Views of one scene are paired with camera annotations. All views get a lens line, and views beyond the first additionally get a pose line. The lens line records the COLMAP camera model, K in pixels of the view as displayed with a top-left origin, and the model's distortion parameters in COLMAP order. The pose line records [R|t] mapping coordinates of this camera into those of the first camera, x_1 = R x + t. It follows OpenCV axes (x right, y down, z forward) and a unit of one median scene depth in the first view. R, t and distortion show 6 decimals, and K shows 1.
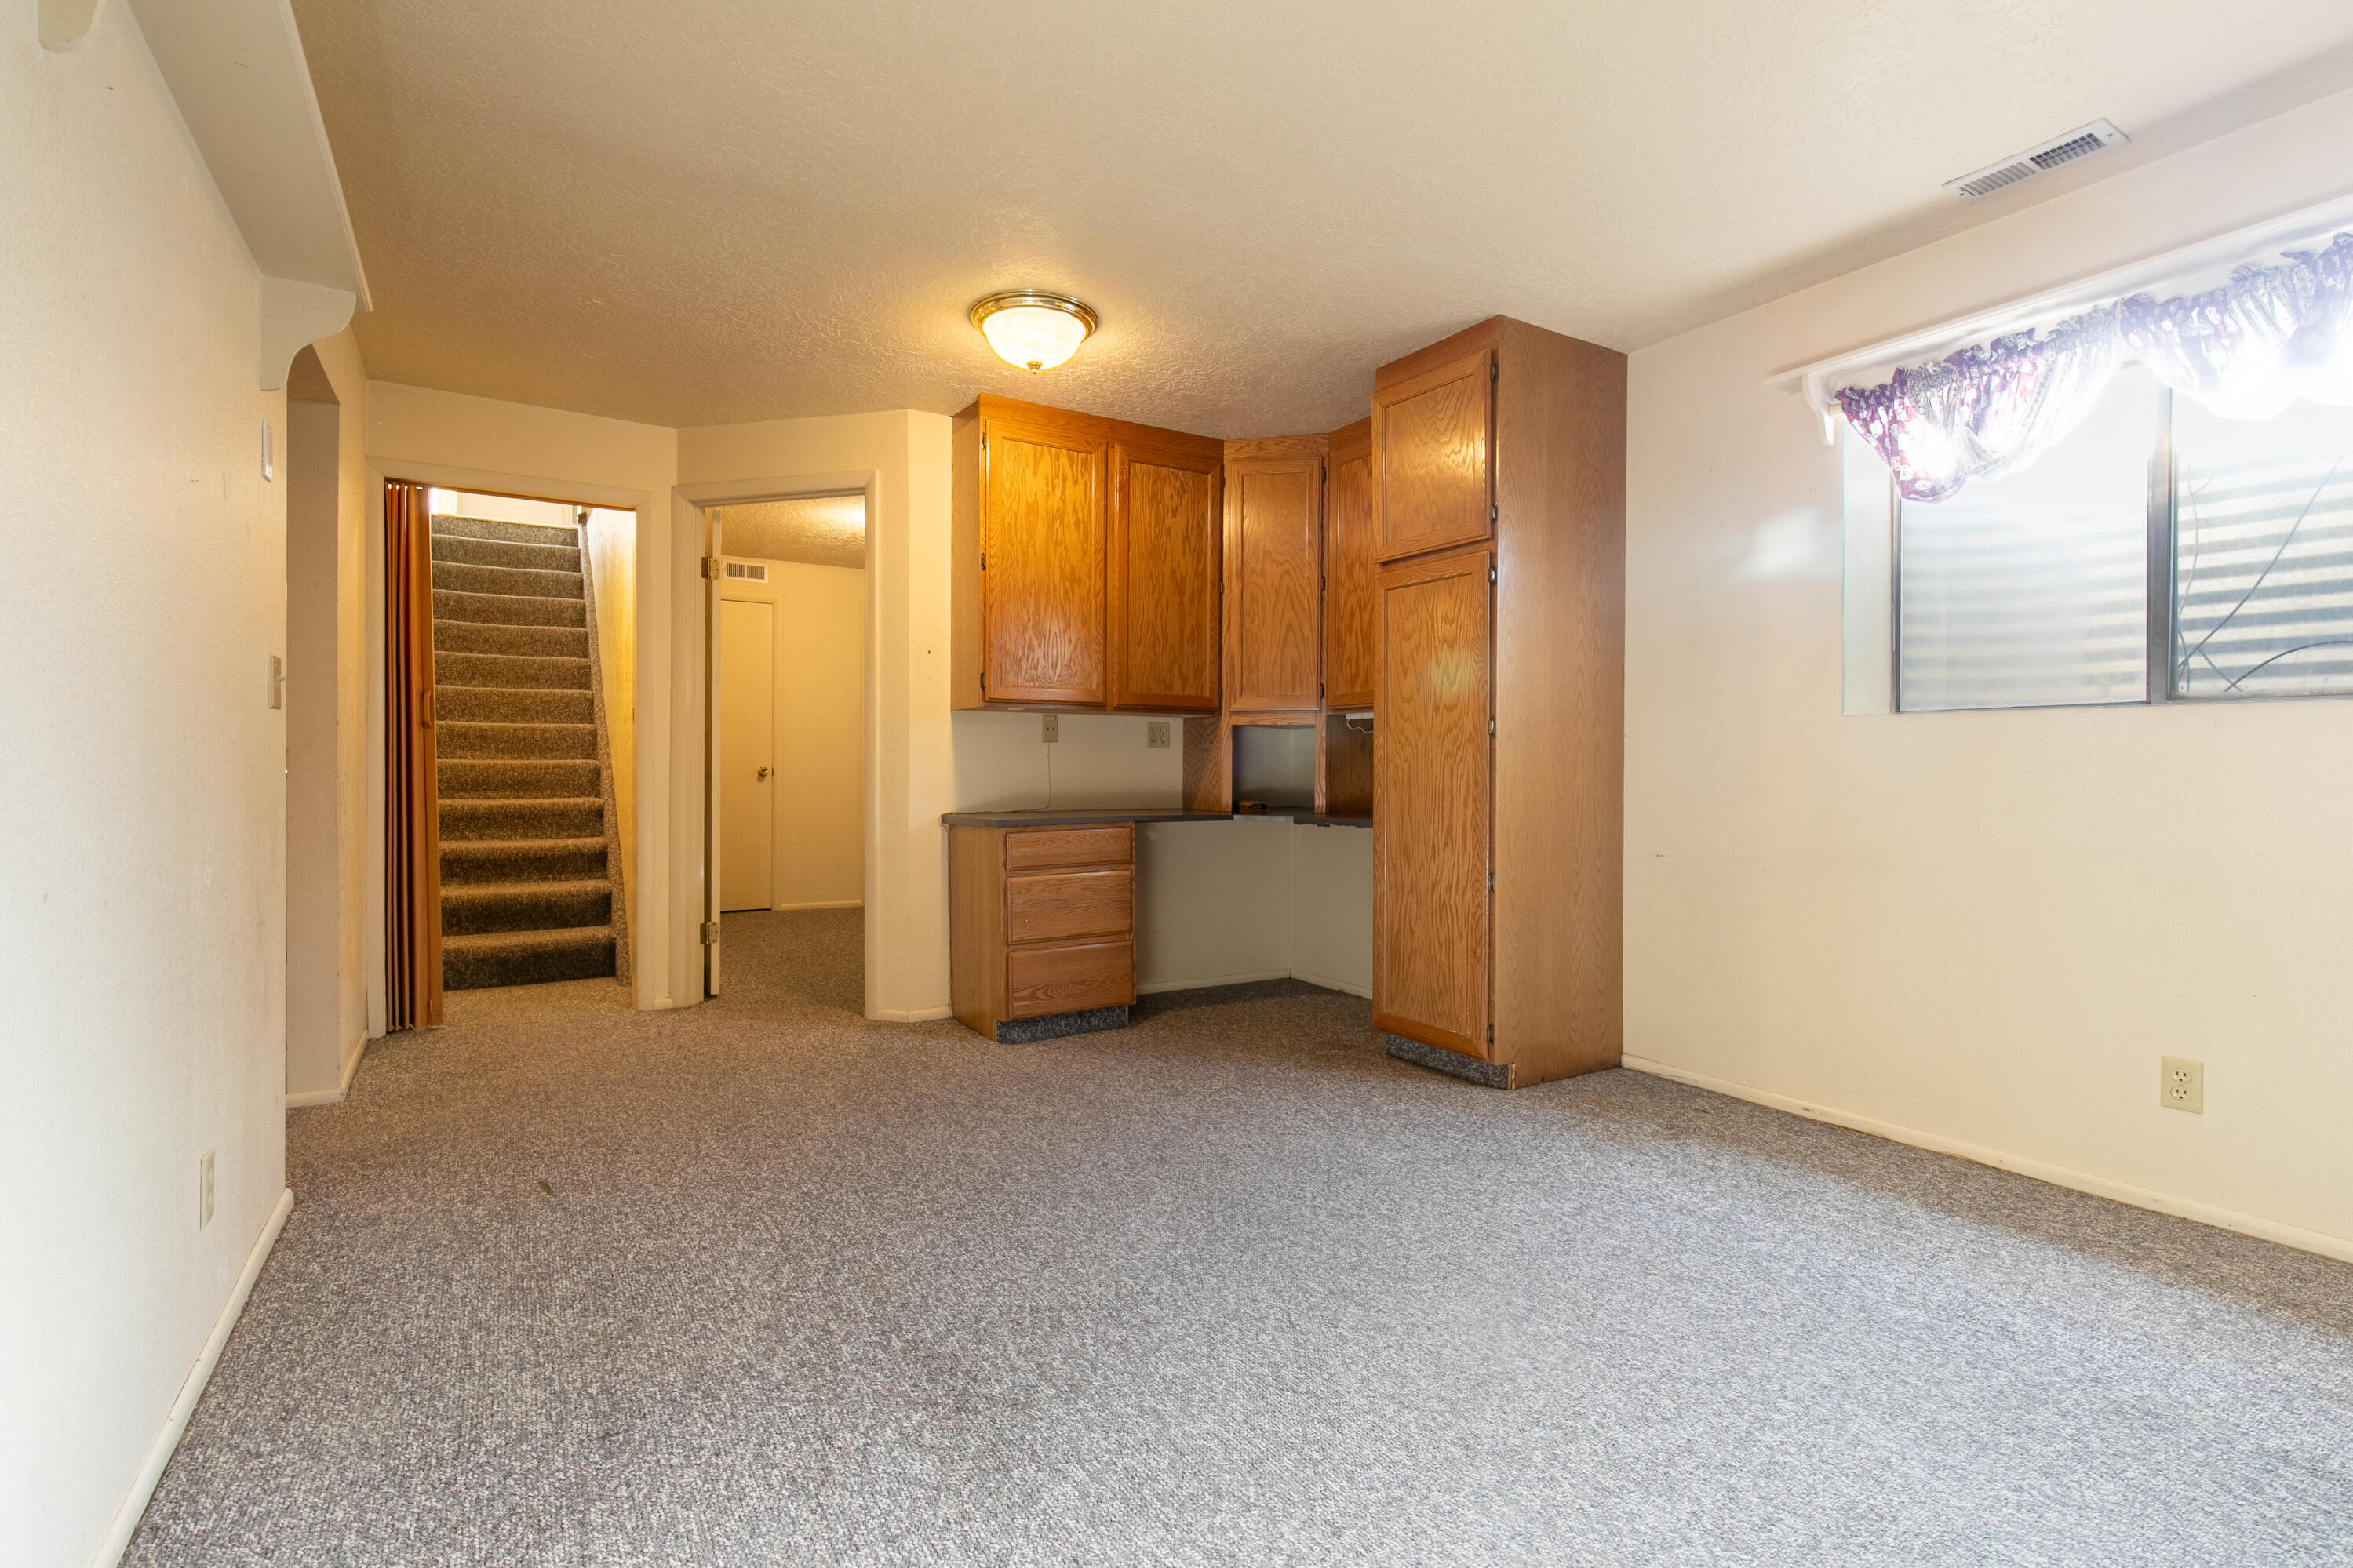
lens RADIAL K [[1089.3, 0, 1165.1], [0, 1089.3, 767.9], [0, 0, 1]] dist [0.008130, -0.000961]
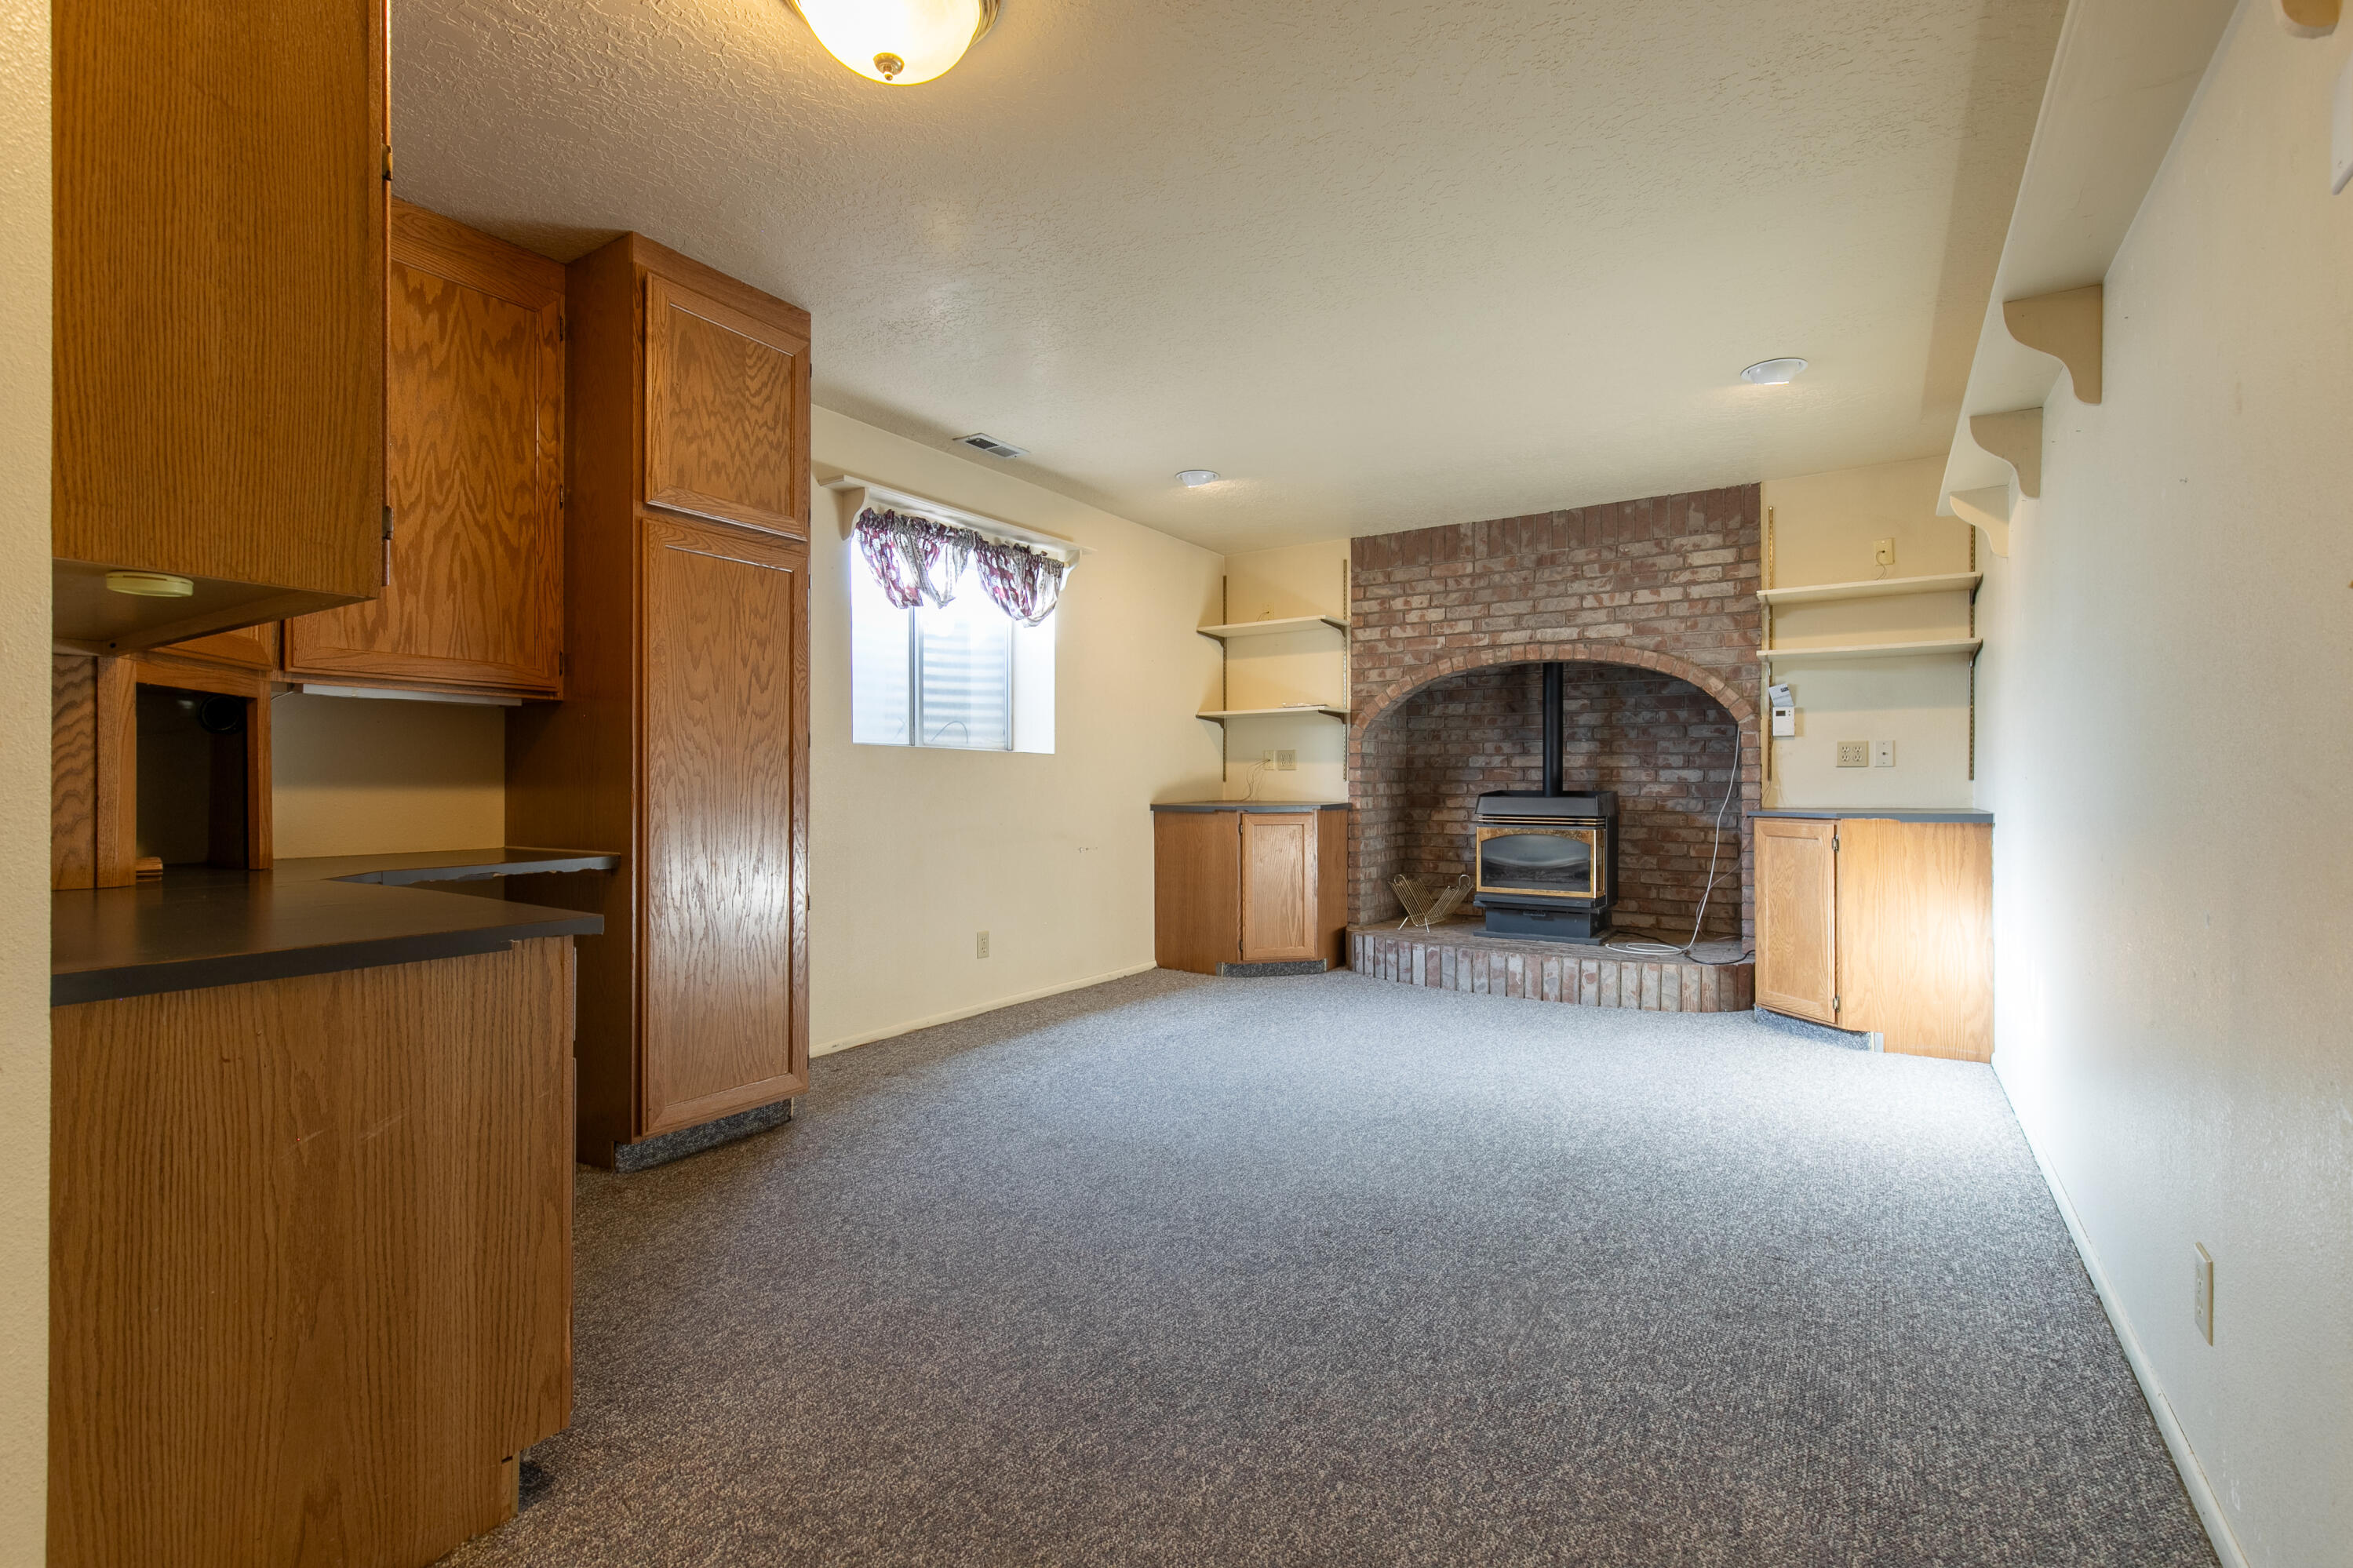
lens RADIAL K [[1066.9, 0, 1182.0], [0, 1066.9, 785.8], [0, 0, 1]] dist [0.009642, -0.002757]
pose [[-0.441432, -0.004127, 0.897285, -0.839402], [-0.001706, 0.999991, 0.003761, -0.001904], [-0.897293, 0.000129, -0.441435, 1.368961]]
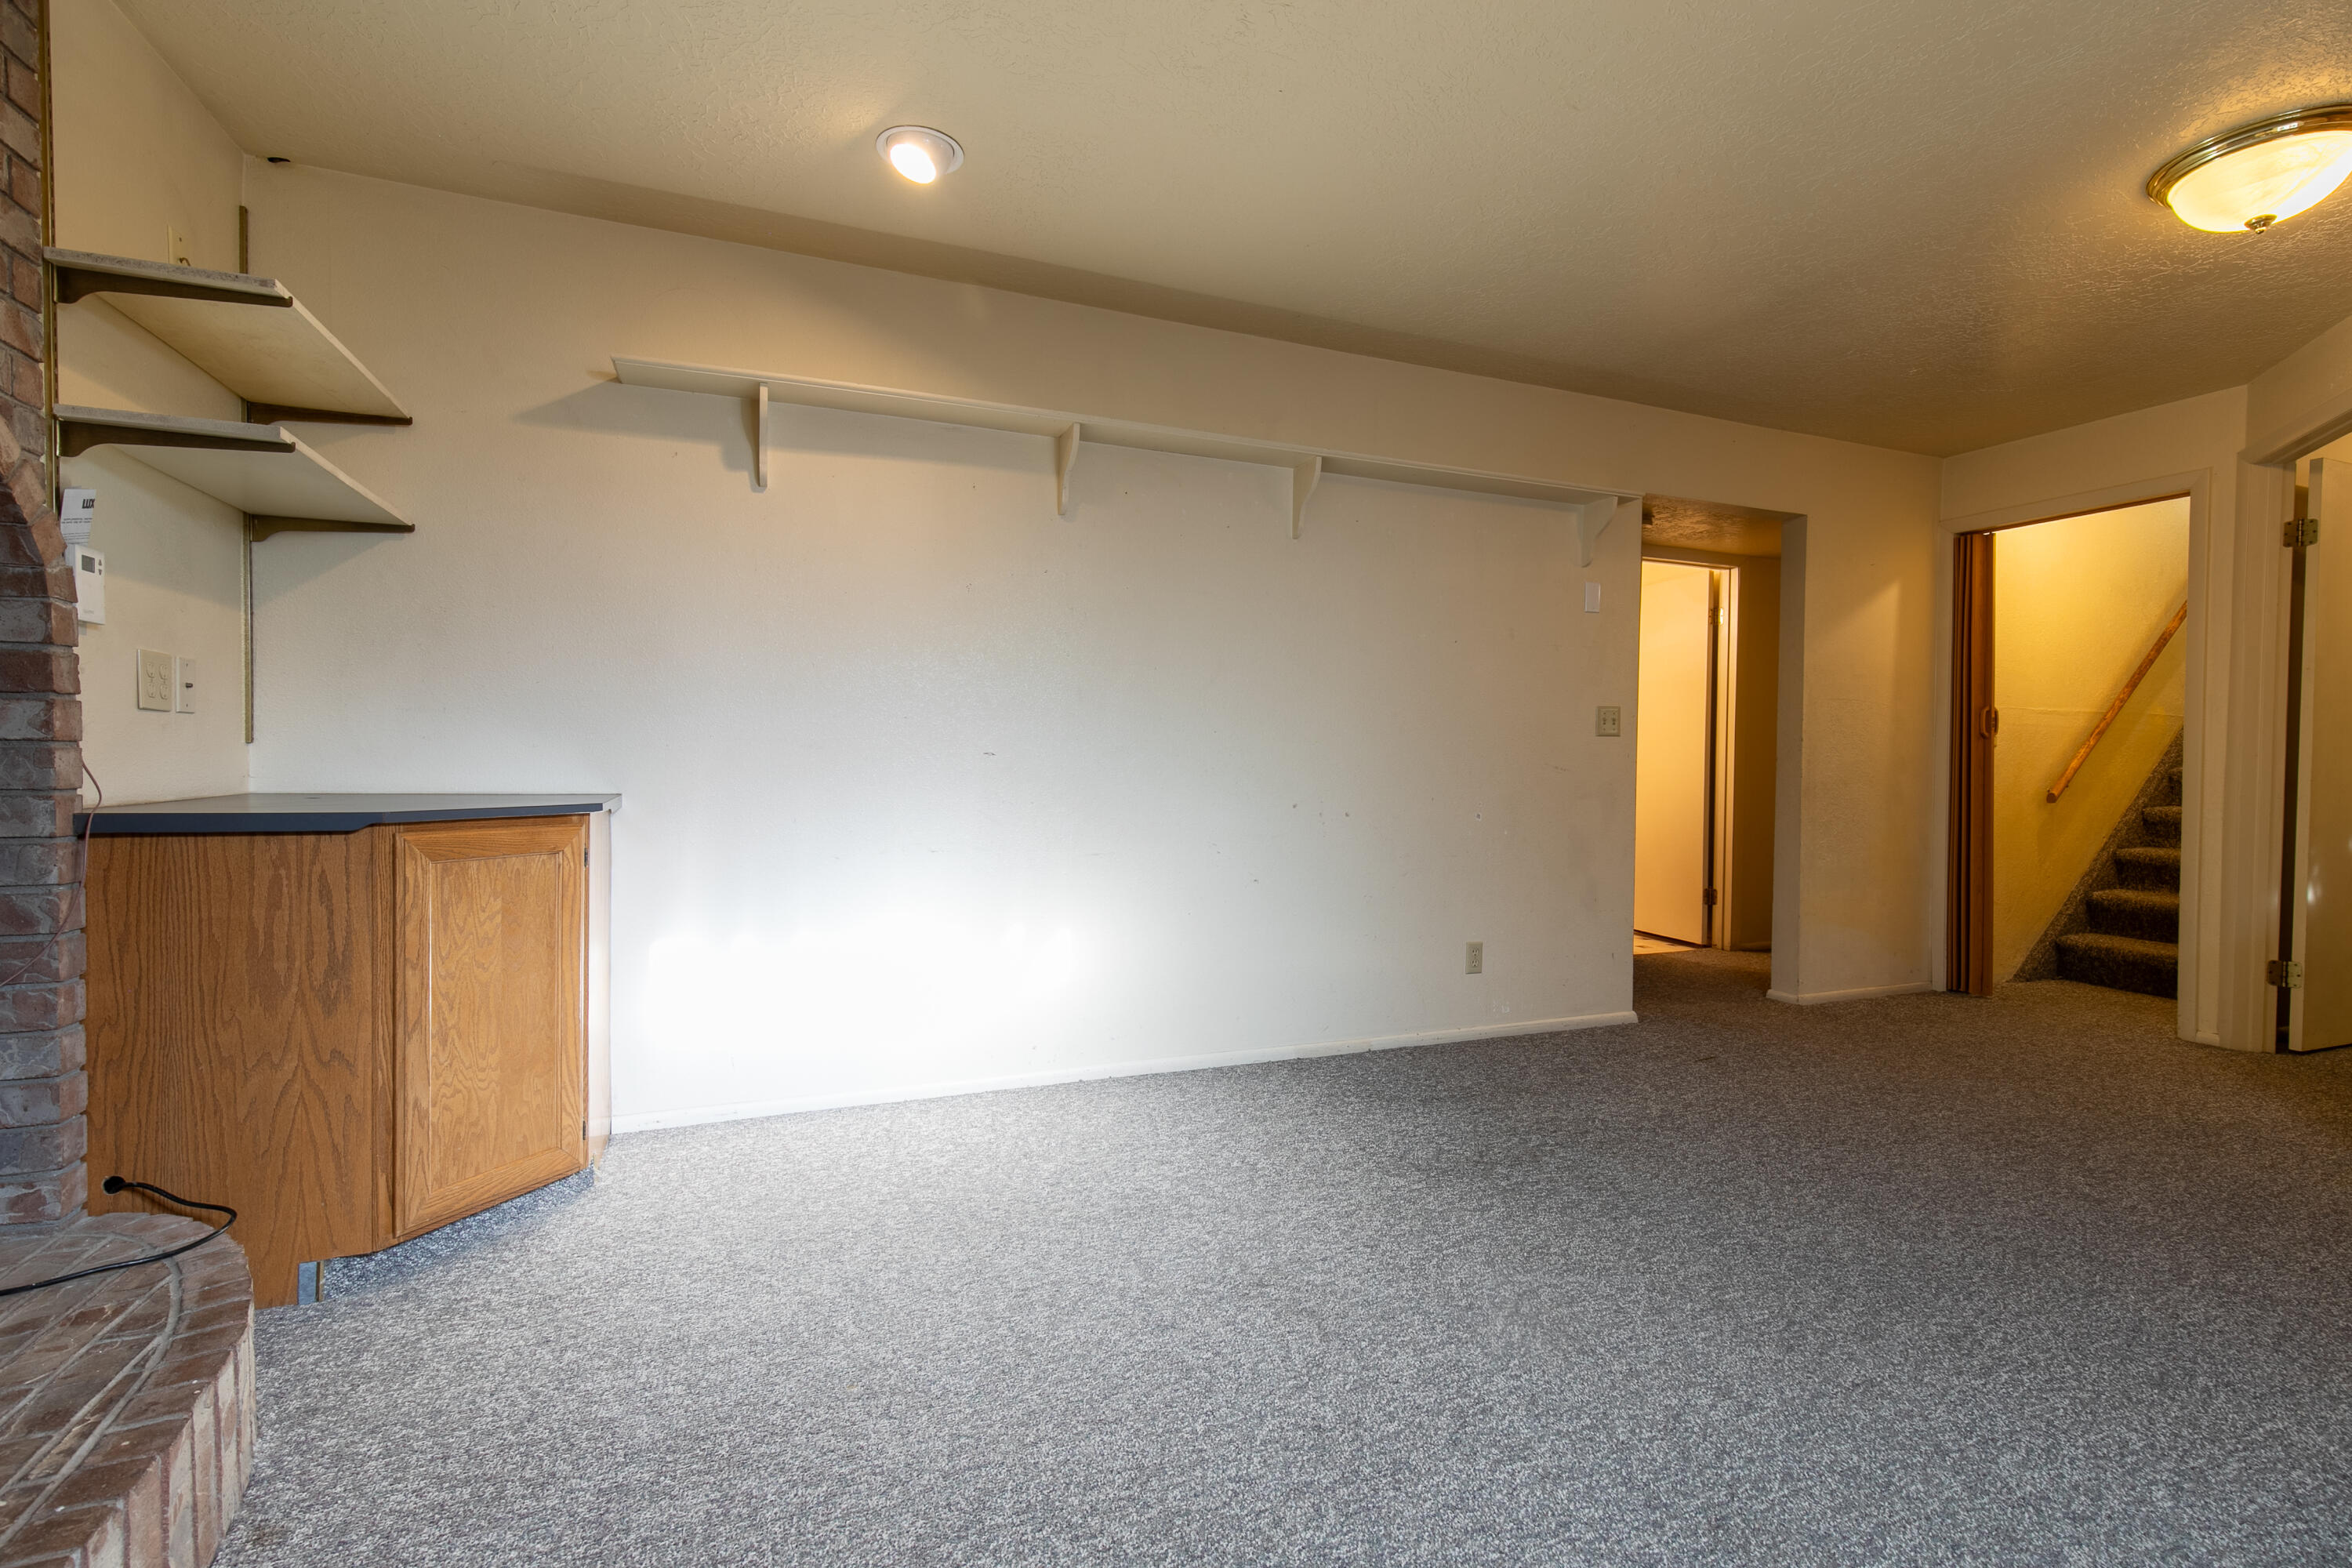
lens RADIAL K [[1061.3, 0, 1176.0], [0, 1061.3, 784.0], [0, 0, 1]] dist [0.010097, -0.000415]
pose [[-0.162193, 0.014091, -0.986658, 0.882950], [-0.011209, 0.999807, 0.016121, 0.004417], [0.986695, 0.013674, -0.162004, 0.498860]]
